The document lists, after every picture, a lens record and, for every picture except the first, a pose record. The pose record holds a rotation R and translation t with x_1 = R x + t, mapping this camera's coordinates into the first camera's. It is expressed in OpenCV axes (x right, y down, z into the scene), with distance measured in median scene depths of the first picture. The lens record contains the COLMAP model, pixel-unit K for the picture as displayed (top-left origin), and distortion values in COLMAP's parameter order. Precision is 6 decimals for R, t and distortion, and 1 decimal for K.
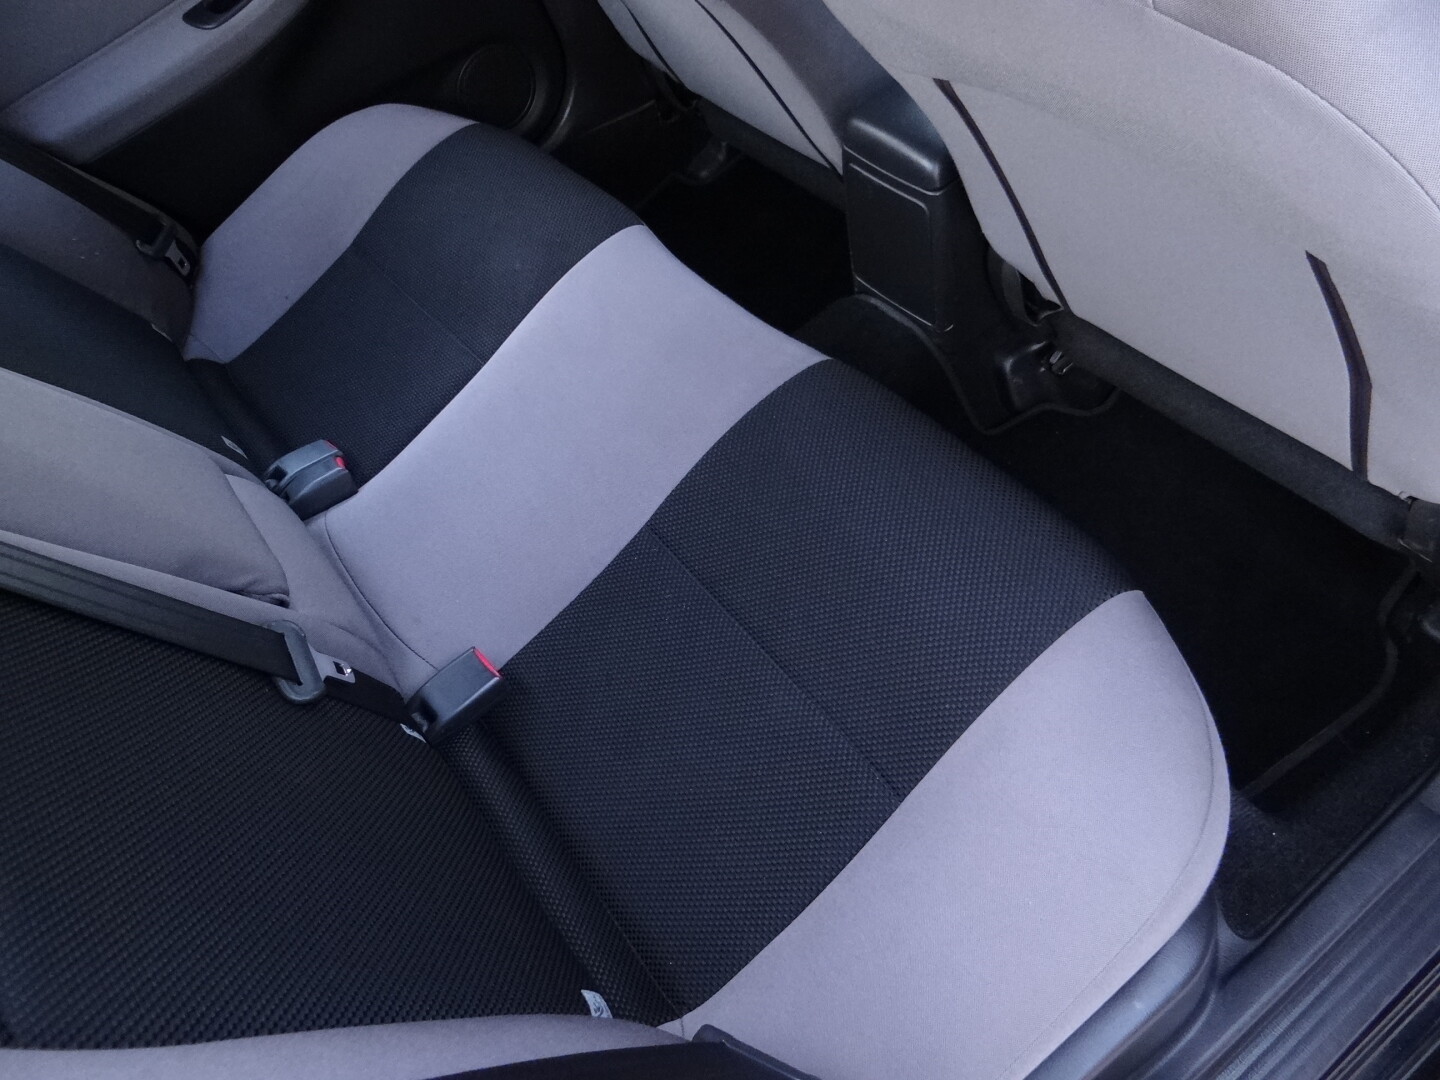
lens RADIAL K [[1139.1, 0, 715.6], [0, 1139.1, 530.9], [0, 0, 1]] dist [0.000721, -0.001311]
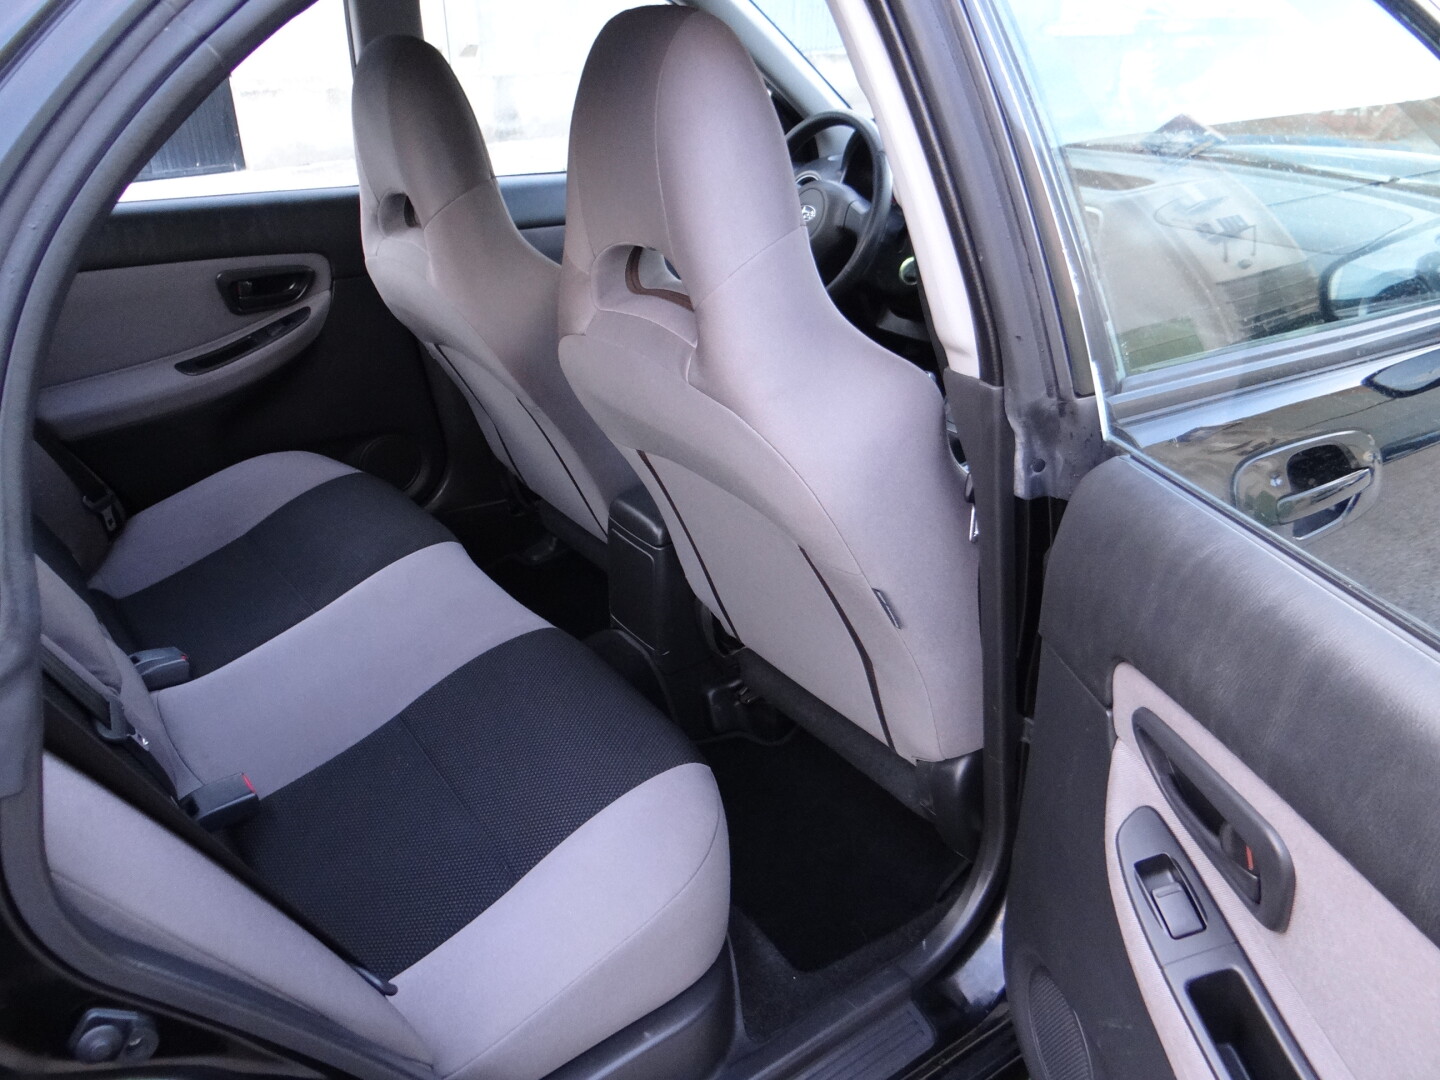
lens RADIAL K [[1139.1, 0, 715.6], [0, 1139.1, 530.9], [0, 0, 1]] dist [0.000721, -0.001311]
pose [[0.982495, 0.176851, 0.058543, 0.164037], [-0.135318, 0.893501, -0.428188, 0.279241], [-0.128034, 0.412770, 0.901791, -0.312612]]
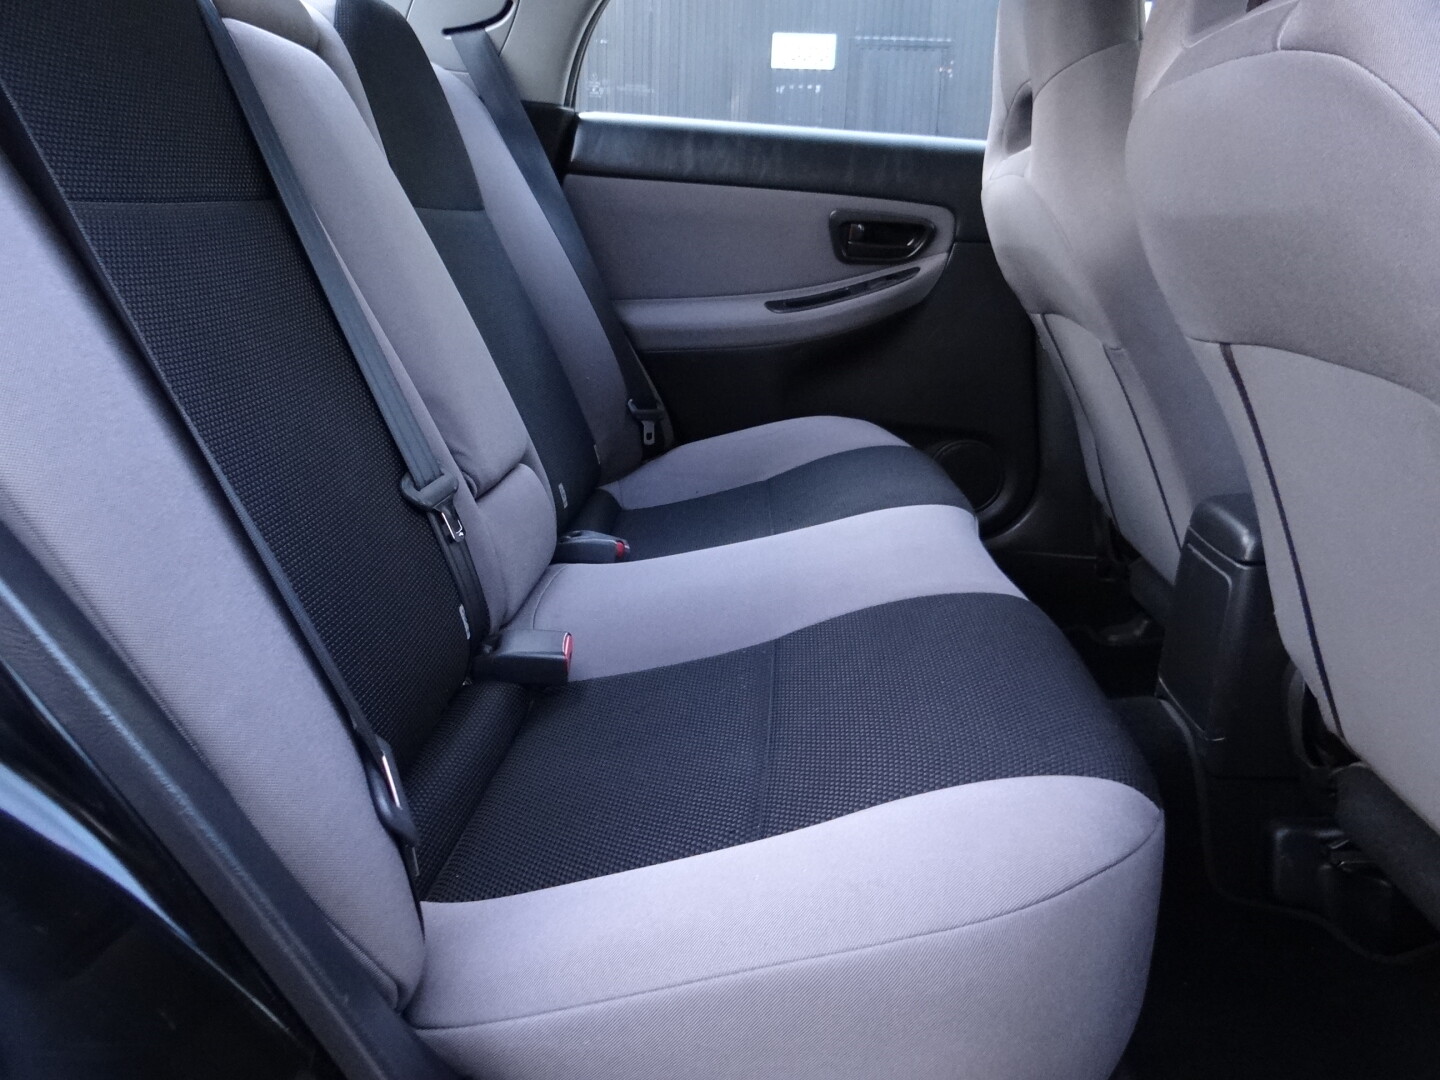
lens RADIAL K [[1135.9, 0, 704.0], [0, 1135.9, 546.5], [0, 0, 1]] dist [0.003167, 0.004483]
pose [[0.747650, 0.390869, -0.536881, 0.334363], [-0.610506, 0.722694, -0.324031, 0.251360], [0.261347, 0.570031, 0.778949, 0.132801]]
